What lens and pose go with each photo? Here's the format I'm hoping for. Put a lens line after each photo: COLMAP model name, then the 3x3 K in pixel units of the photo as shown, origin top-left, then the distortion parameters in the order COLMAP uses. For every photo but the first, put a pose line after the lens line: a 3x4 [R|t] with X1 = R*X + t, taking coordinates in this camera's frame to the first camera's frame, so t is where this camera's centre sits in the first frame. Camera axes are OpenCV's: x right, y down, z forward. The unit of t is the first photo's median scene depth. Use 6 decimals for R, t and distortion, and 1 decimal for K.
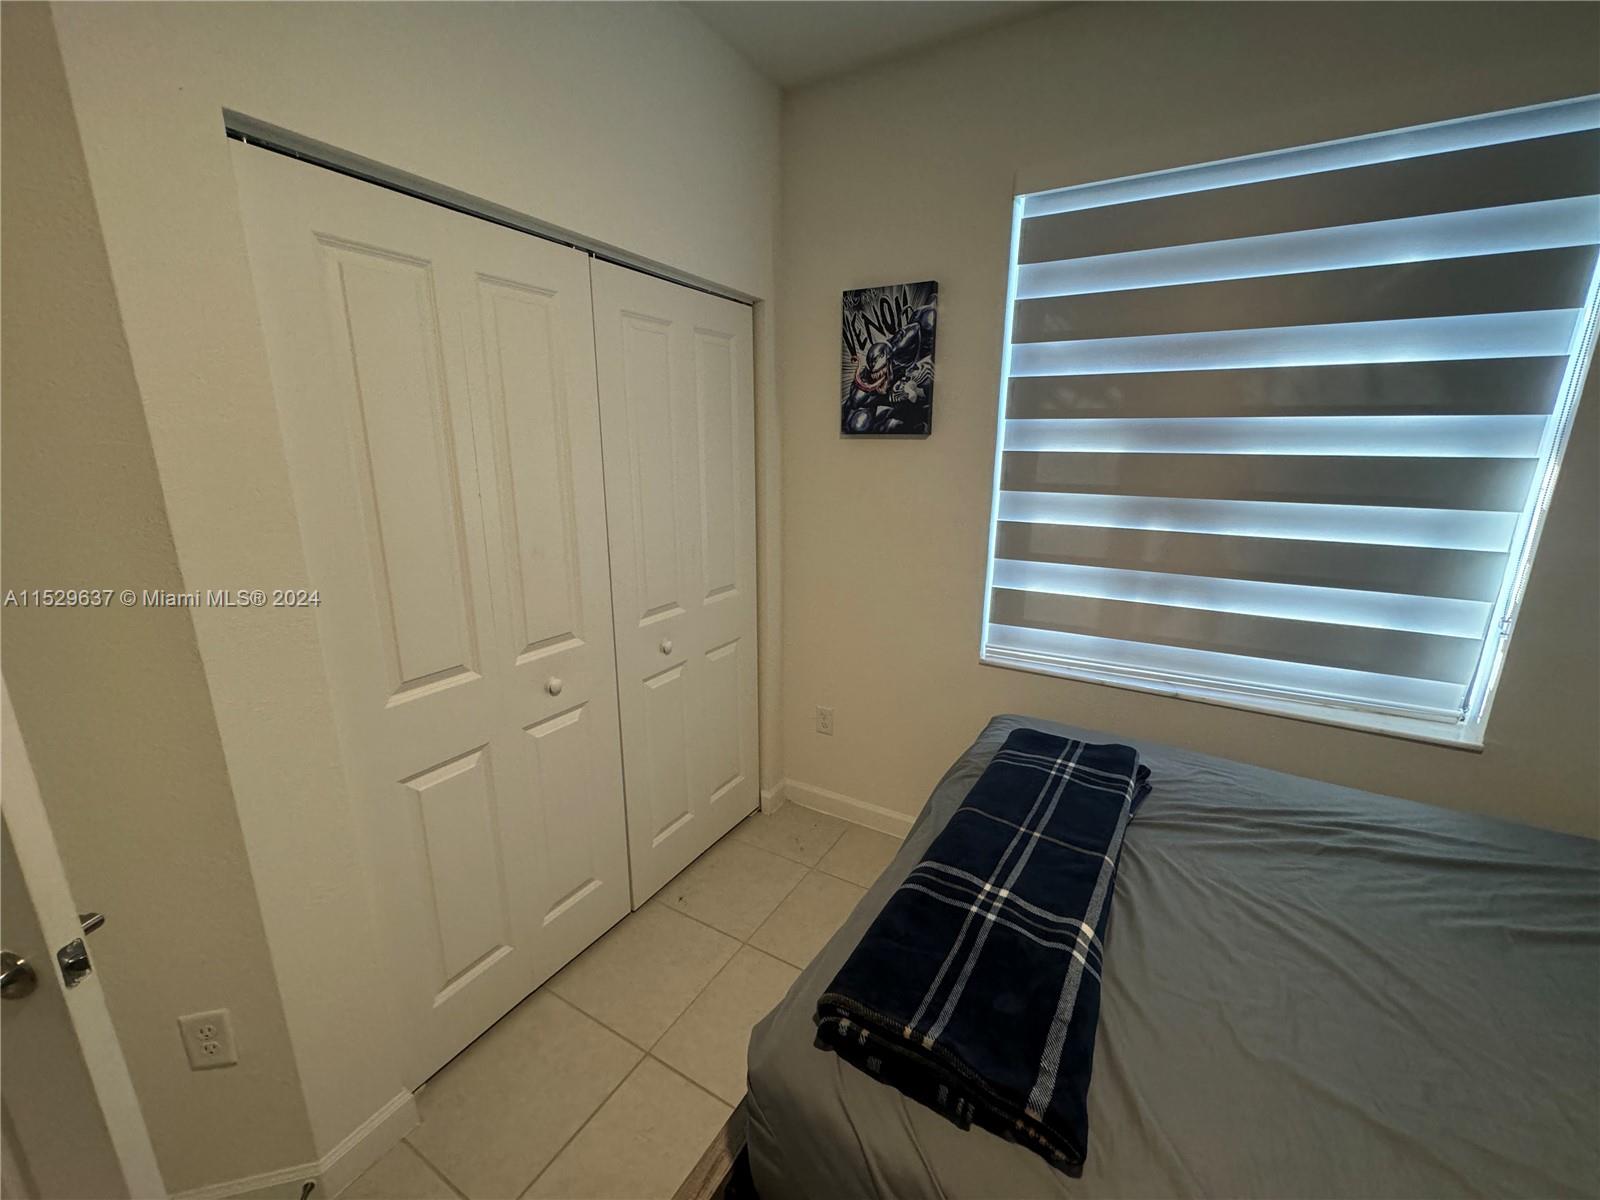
lens RADIAL K [[640.3, 0, 801.2], [0, 640.3, 598.8], [0, 0, 1]] dist [-0.001094, 0.000076]
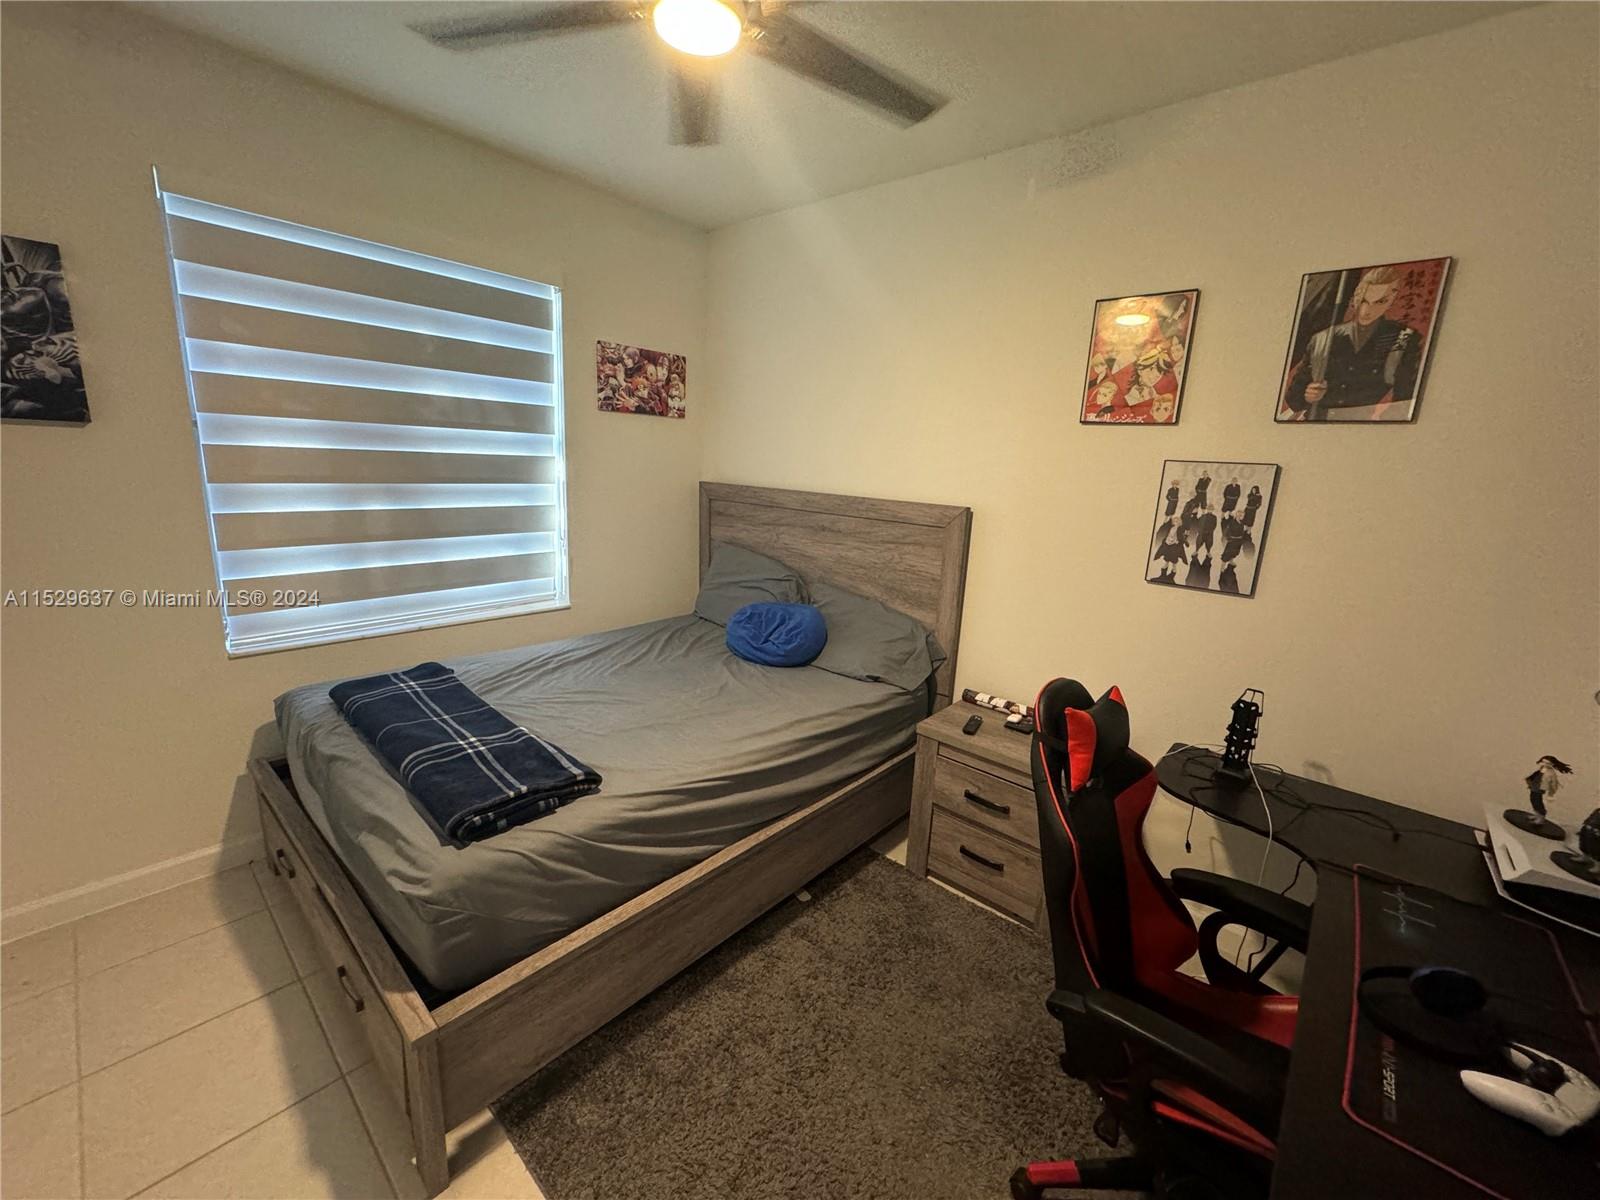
lens RADIAL K [[640.3, 0, 803.8], [0, 640.3, 597.8], [0, 0, 1]] dist [-0.001094, 0.000076]
pose [[0.193215, -0.211308, 0.958132, -0.639336], [0.182381, 0.967249, 0.176540, -0.004015], [-0.964057, 0.140635, 0.225426, -0.124678]]
